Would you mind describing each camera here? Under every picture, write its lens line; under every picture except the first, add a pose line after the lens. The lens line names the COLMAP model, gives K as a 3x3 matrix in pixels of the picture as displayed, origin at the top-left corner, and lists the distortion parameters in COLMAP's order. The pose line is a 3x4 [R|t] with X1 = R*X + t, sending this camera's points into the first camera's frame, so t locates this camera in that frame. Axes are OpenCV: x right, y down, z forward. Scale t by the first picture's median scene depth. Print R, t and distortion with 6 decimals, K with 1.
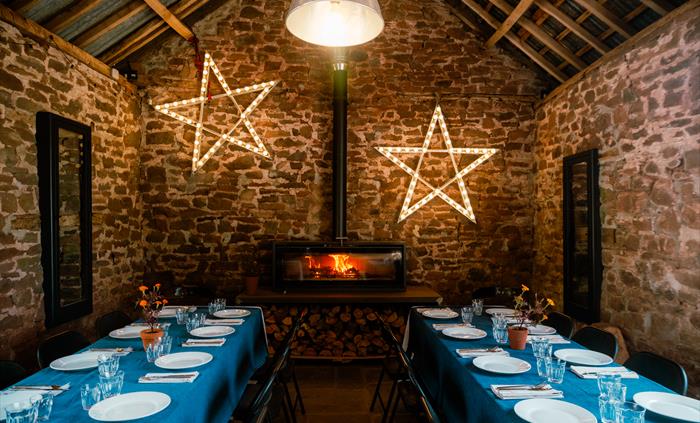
lens RADIAL K [[470.1, 0, 350.0], [0, 470.1, 211.5], [0, 0, 1]] dist [0.000015, 0.001073]
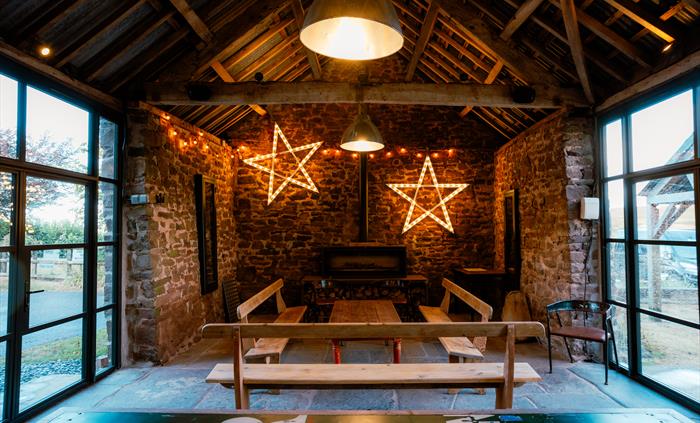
lens RADIAL K [[470.1, 0, 350.0], [0, 470.1, 211.5], [0, 0, 1]] dist [0.000015, 0.001073]
pose [[0.998875, -0.011772, -0.045945, 0.004477], [0.010855, 0.999738, -0.020145, -0.018855], [0.046170, 0.019623, 0.998741, -0.523634]]
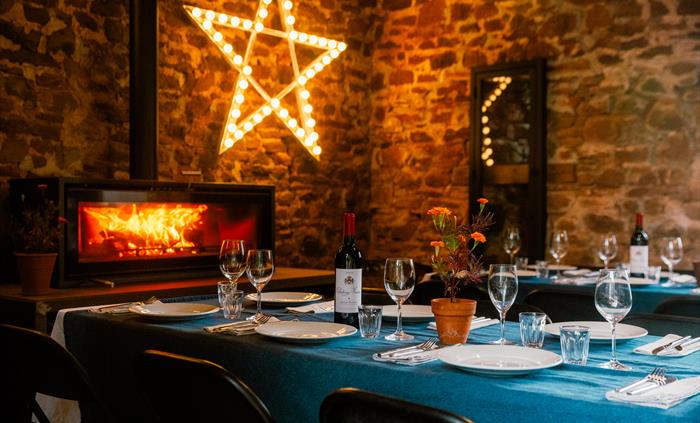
lens RADIAL K [[831.0, 0, 350.0], [0, 831.0, 211.5], [0, 0, 1]] dist [0.016011, 0.049526]
pose [[0.676062, 0.000059, 0.736845, -0.501858], [-0.018750, 0.999678, 0.017123, 0.070977], [-0.736606, -0.025392, 0.675845, 0.239692]]
